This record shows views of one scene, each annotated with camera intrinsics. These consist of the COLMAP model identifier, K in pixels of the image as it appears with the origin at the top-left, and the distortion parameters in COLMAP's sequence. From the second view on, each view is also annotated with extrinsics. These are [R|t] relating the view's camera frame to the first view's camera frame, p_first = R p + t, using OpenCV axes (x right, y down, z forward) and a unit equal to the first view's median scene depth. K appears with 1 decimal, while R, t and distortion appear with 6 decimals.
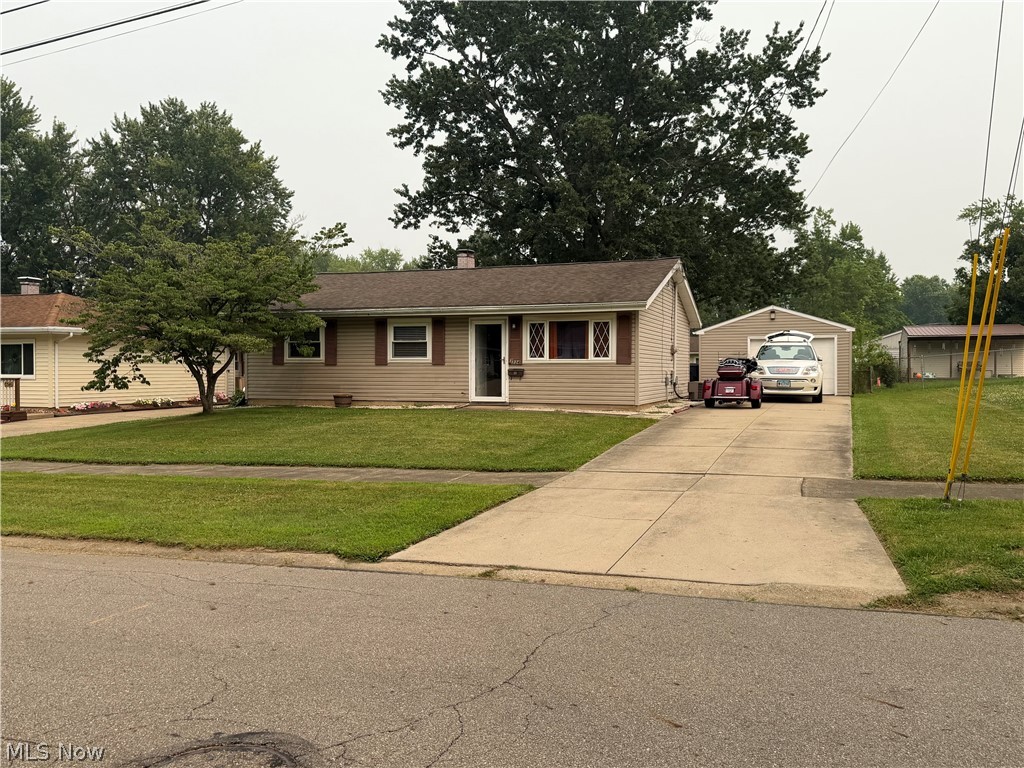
lens RADIAL K [[838.8, 0, 511.8], [0, 838.8, 391.3], [0, 0, 1]] dist [0.069577, -0.074232]
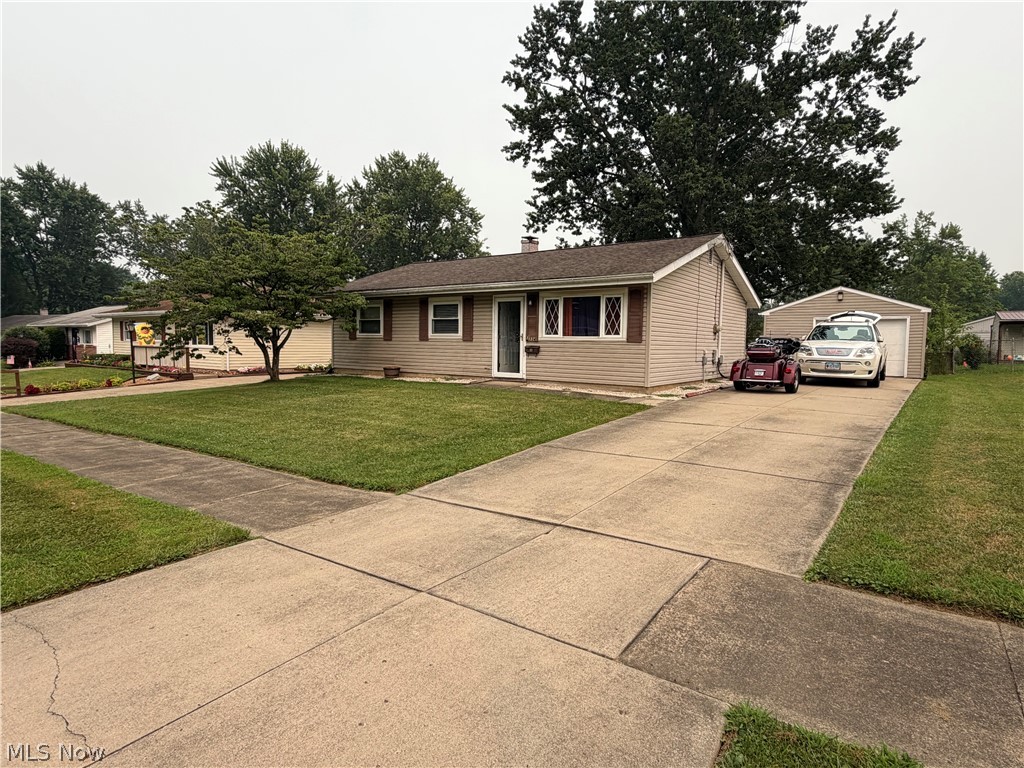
lens RADIAL K [[579.5, 0, 509.7], [0, 579.5, 388.9], [0, 0, 1]] dist [-0.016587, 0.017493]
pose [[0.963793, 0.034193, -0.264451, 0.091927], [-0.020836, 0.998369, 0.053153, -0.006509], [0.265837, -0.045719, 0.962933, 0.180482]]
